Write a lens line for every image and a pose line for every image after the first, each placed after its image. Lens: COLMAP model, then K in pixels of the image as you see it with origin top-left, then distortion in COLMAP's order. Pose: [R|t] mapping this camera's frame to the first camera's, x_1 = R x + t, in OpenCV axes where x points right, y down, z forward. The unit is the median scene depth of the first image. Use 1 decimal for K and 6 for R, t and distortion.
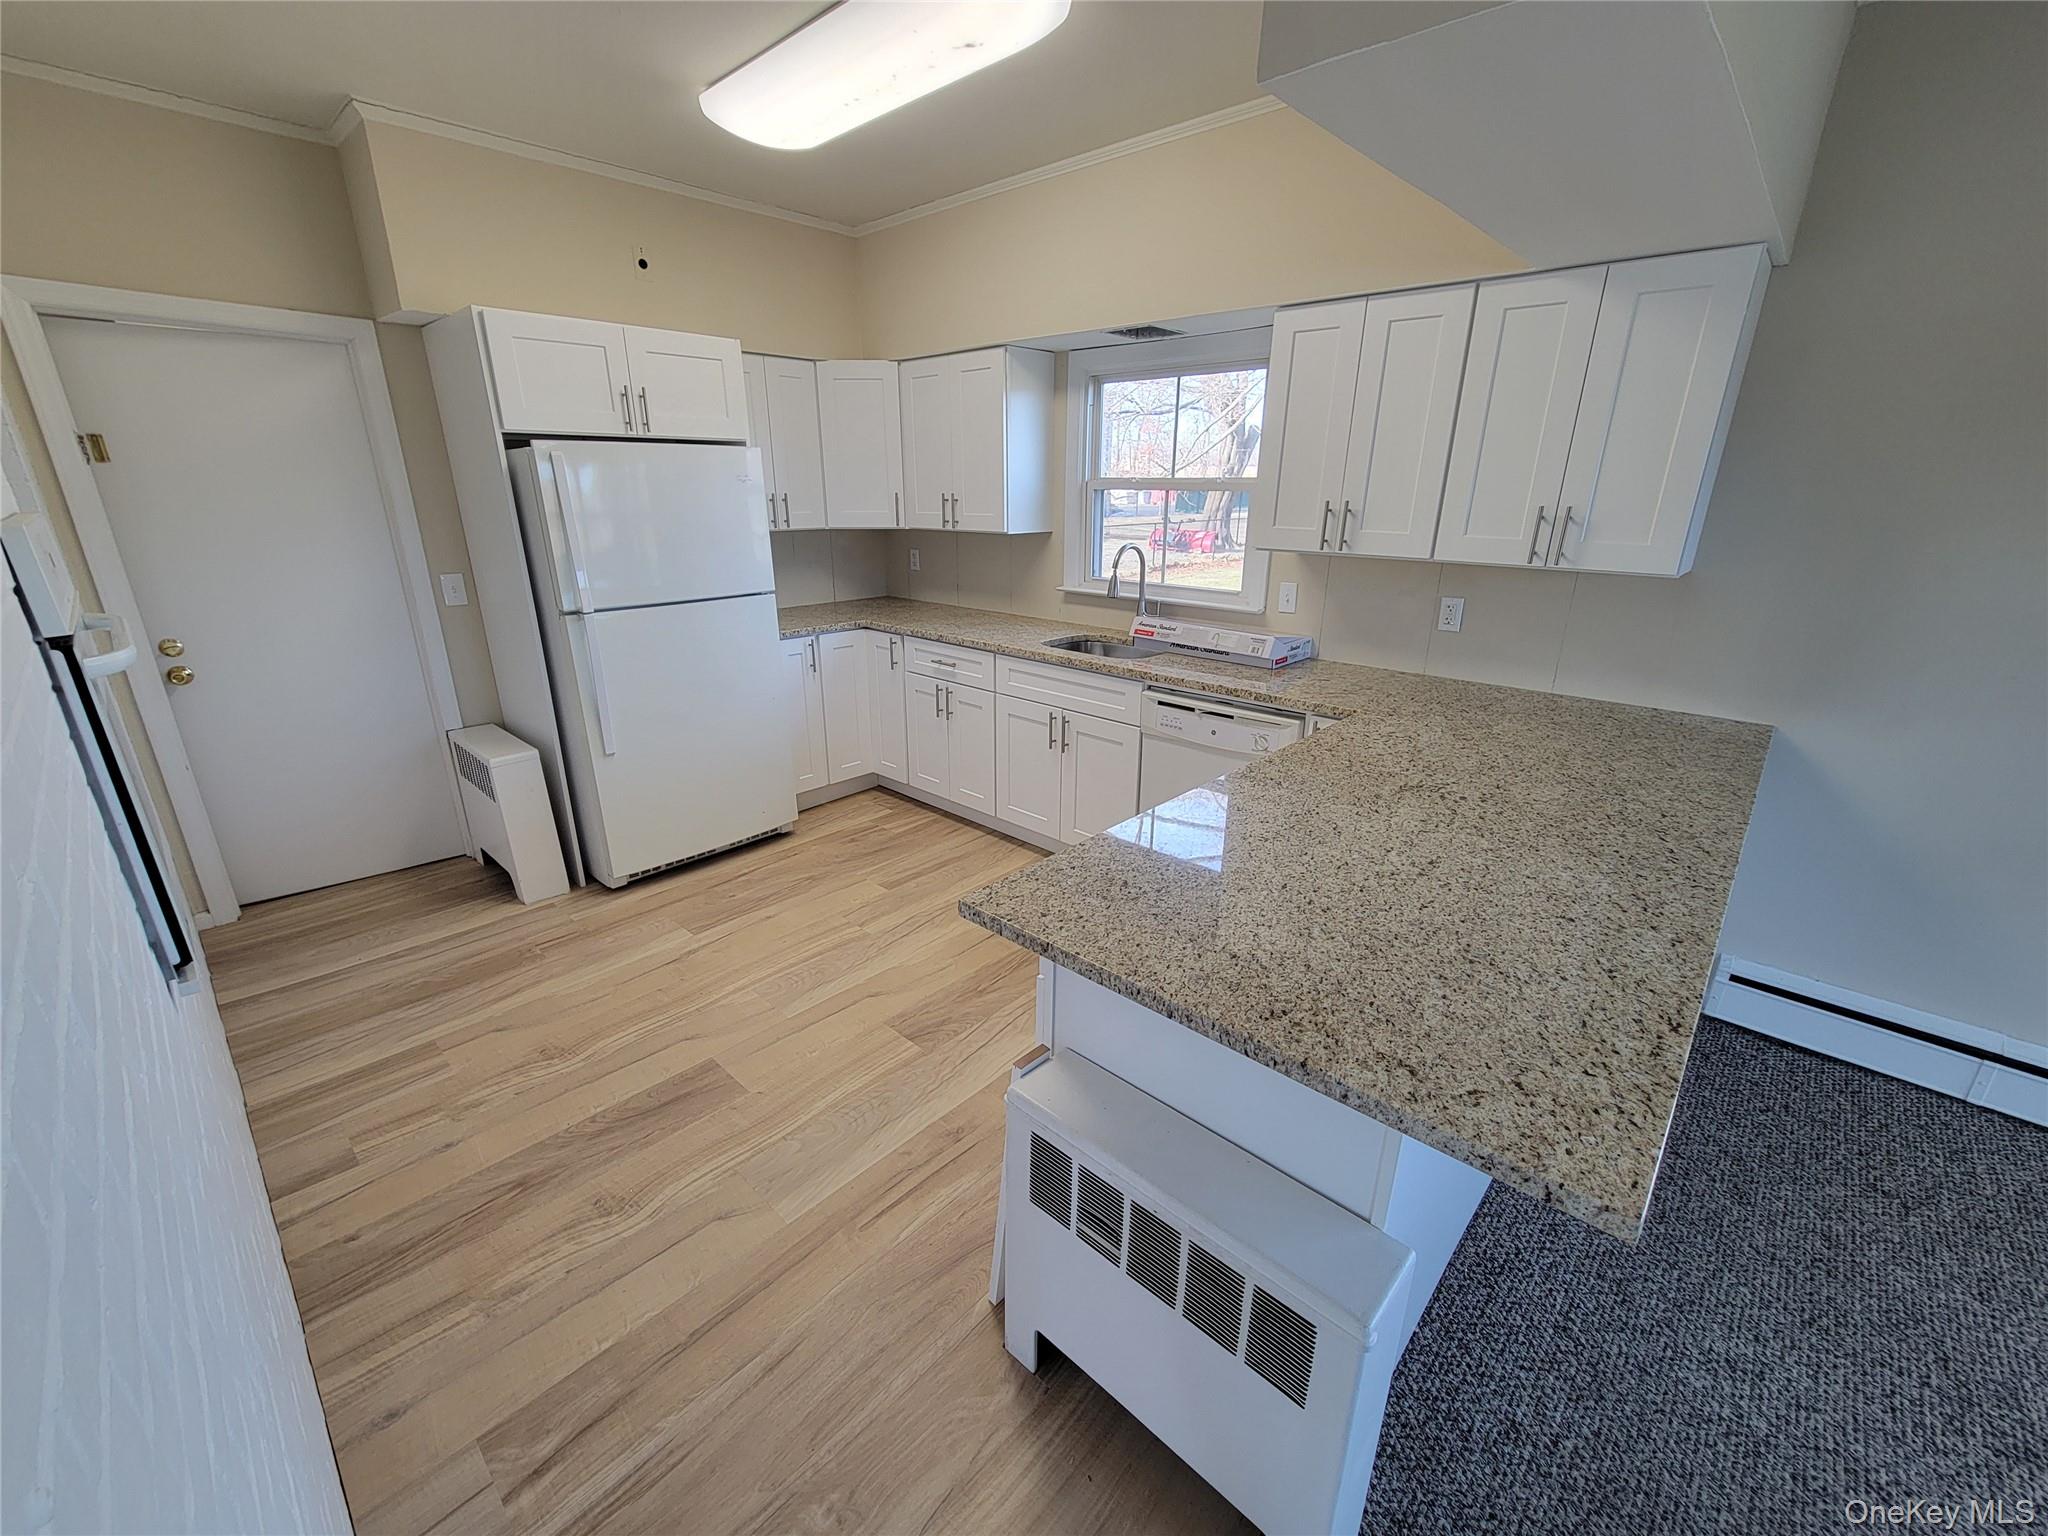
lens RADIAL K [[834.0, 0, 1027.9], [0, 834.0, 771.8], [0, 0, 1]] dist [-0.000459, -0.000129]
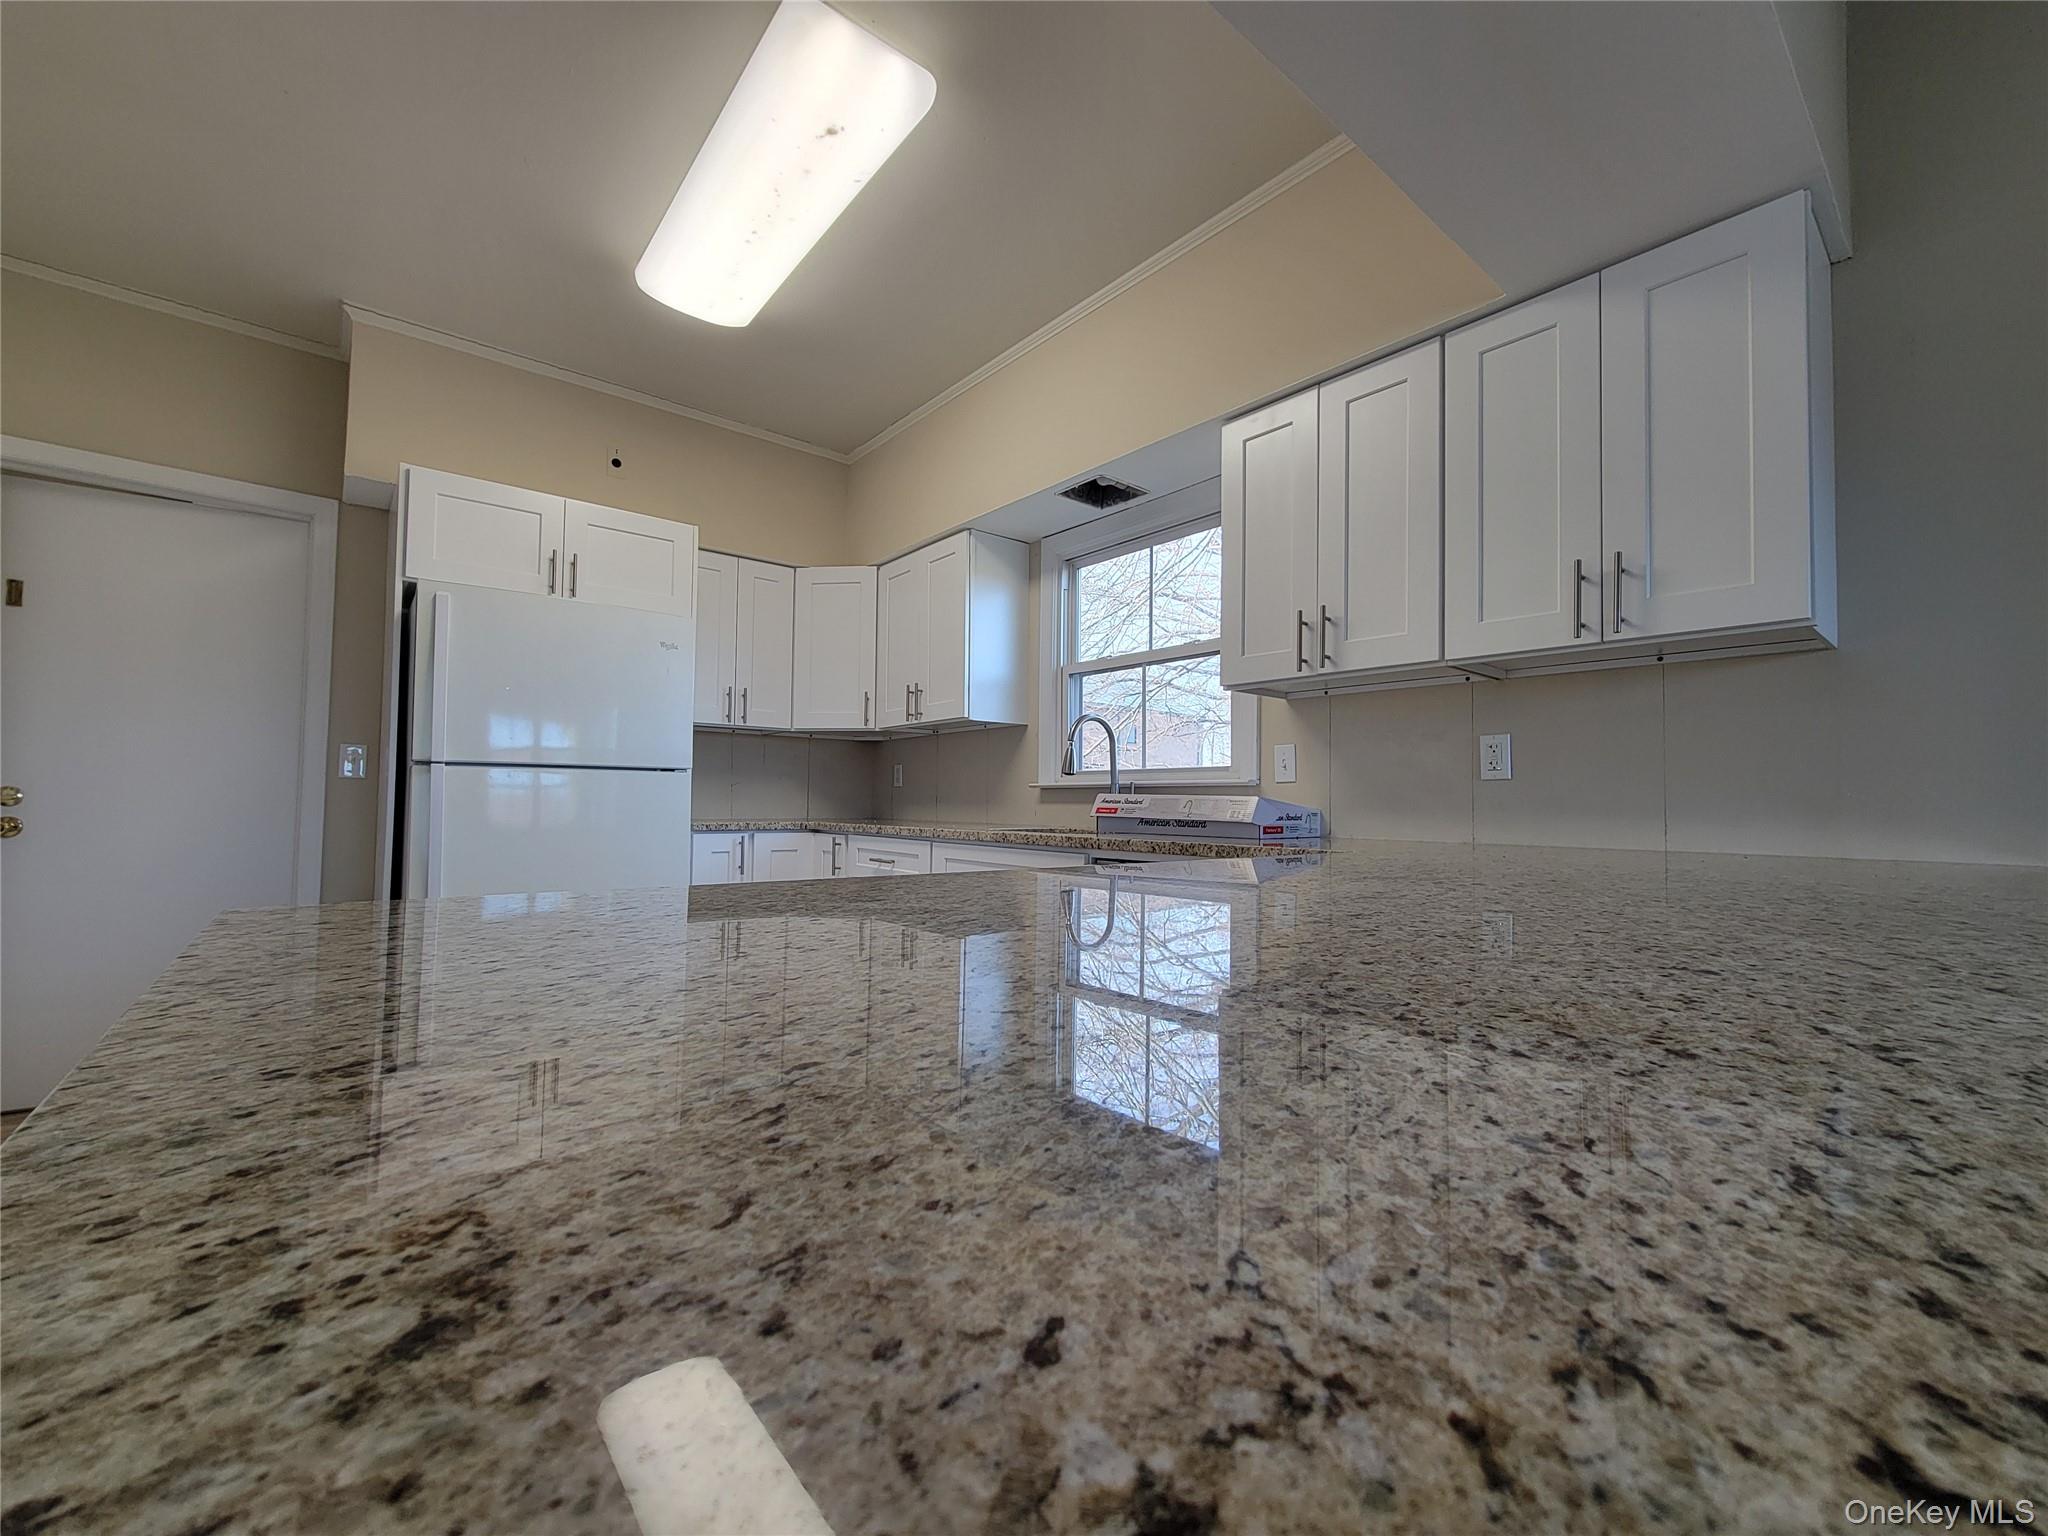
lens RADIAL K [[834.0, 0, 1027.9], [0, 834.0, 771.8], [0, 0, 1]] dist [-0.000459, -0.000129]
pose [[0.992599, 0.001612, -0.121431, 0.172673], [-0.045874, 0.930808, -0.362619, 0.096878], [0.112445, 0.365506, 0.923992, 0.258457]]
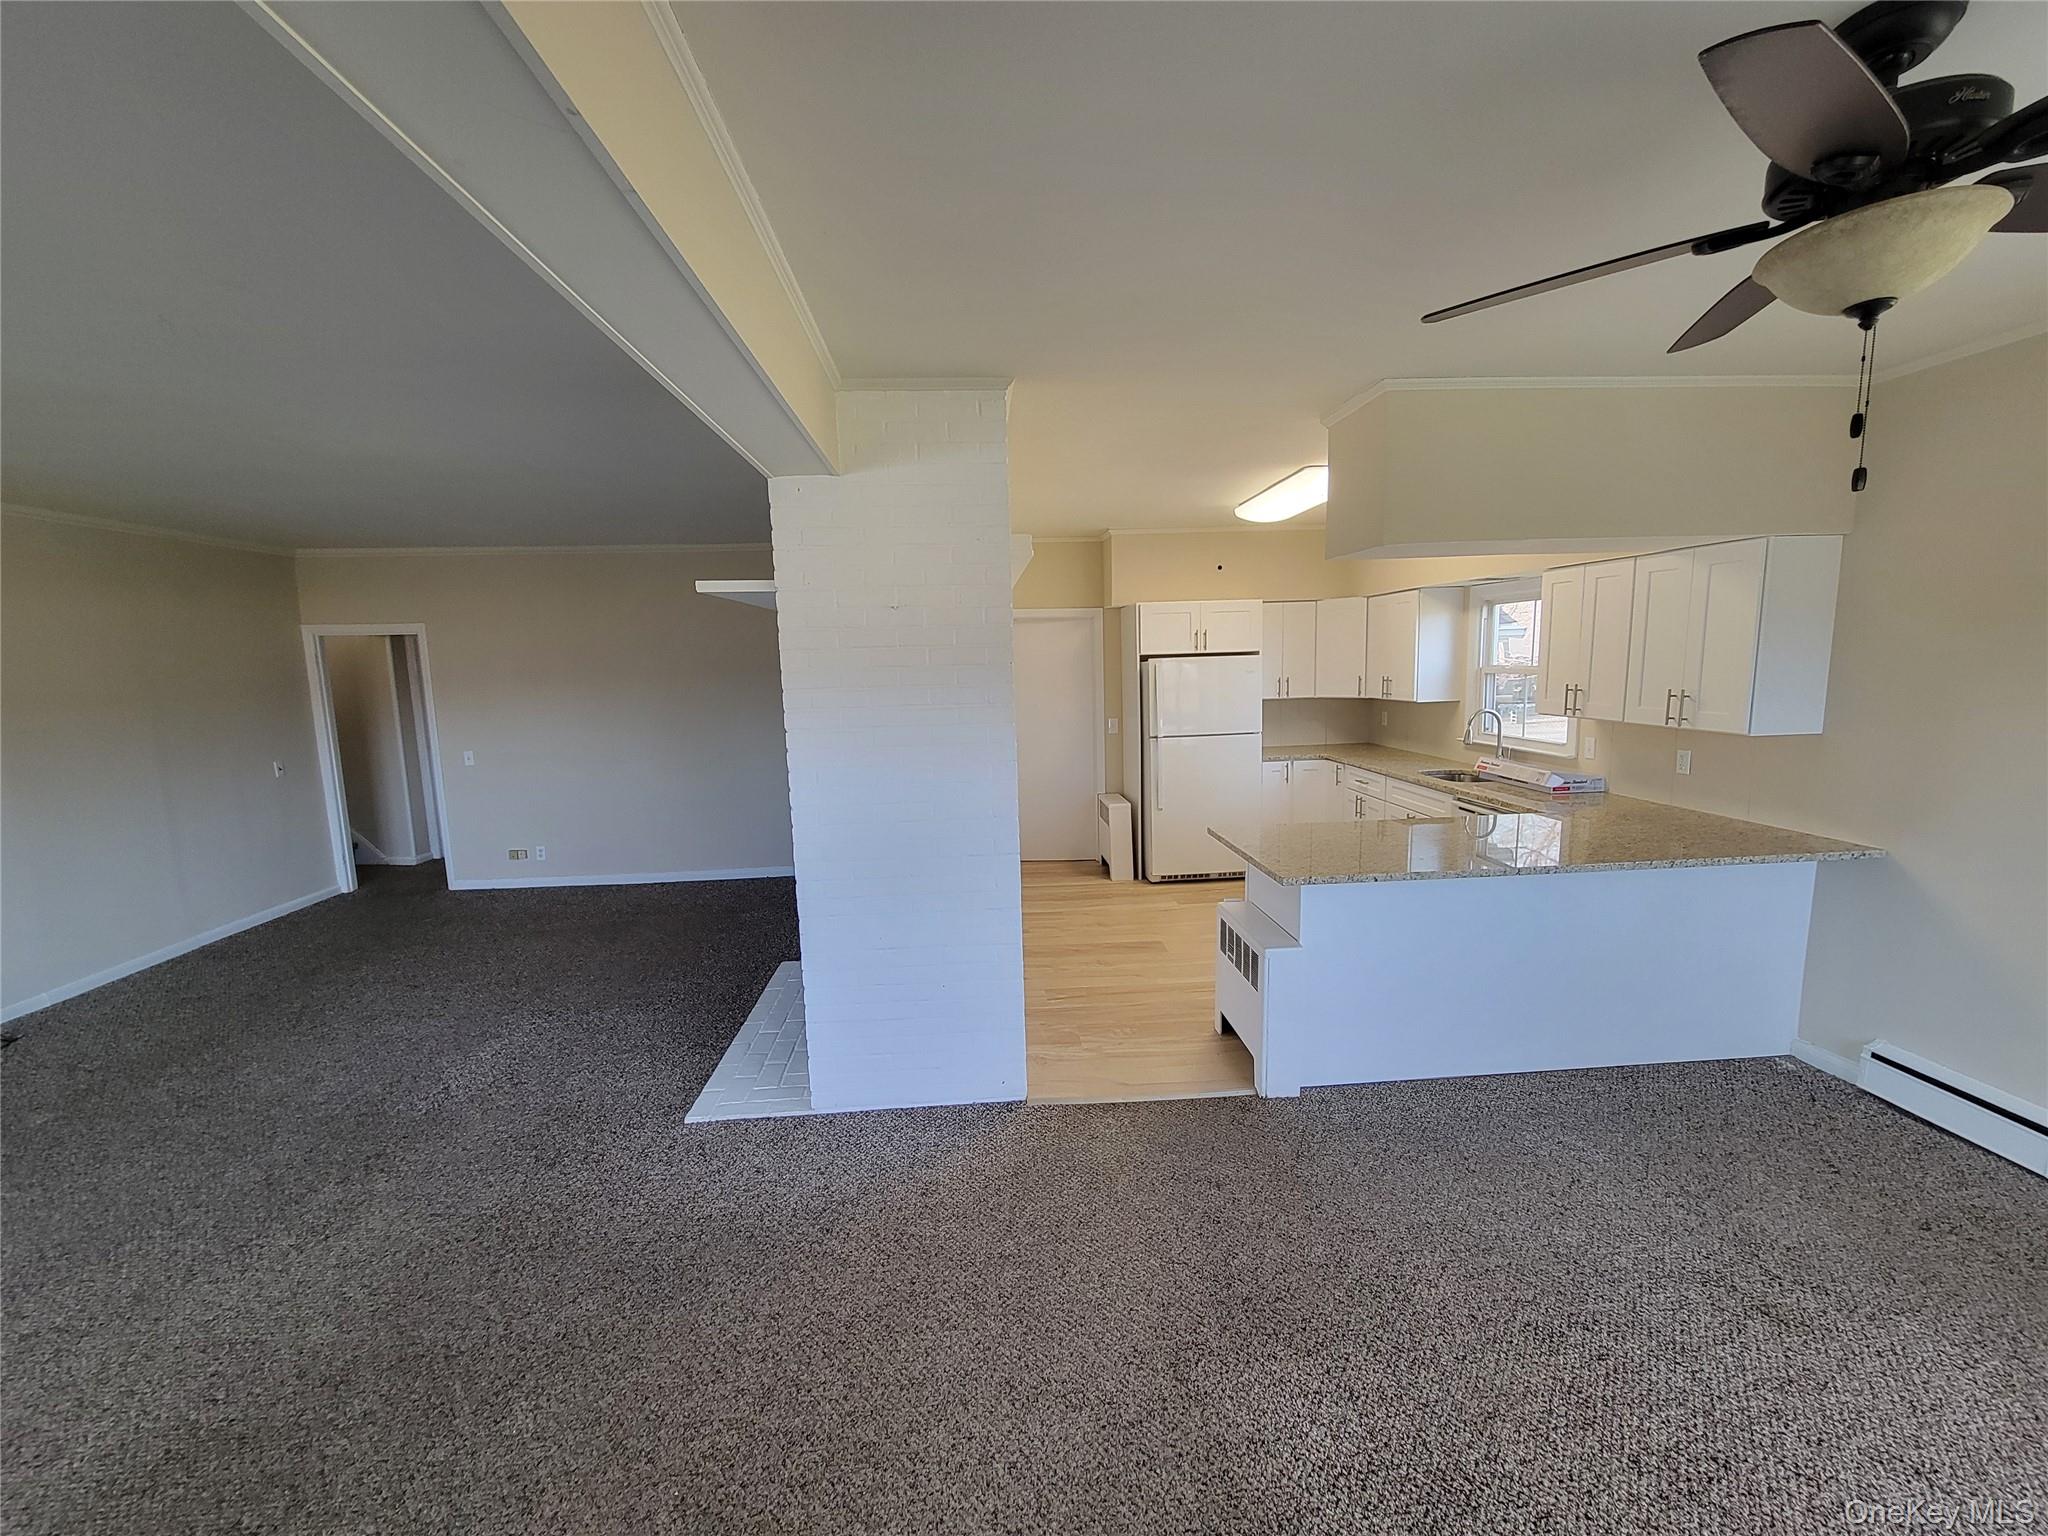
lens RADIAL K [[834.0, 0, 1027.9], [0, 834.0, 771.8], [0, 0, 1]] dist [-0.000459, -0.000129]
pose [[0.734167, 0.066192, -0.675734, 0.585309], [-0.191751, 0.974936, -0.112832, 0.173613], [0.651329, 0.212410, 0.728459, -0.643278]]
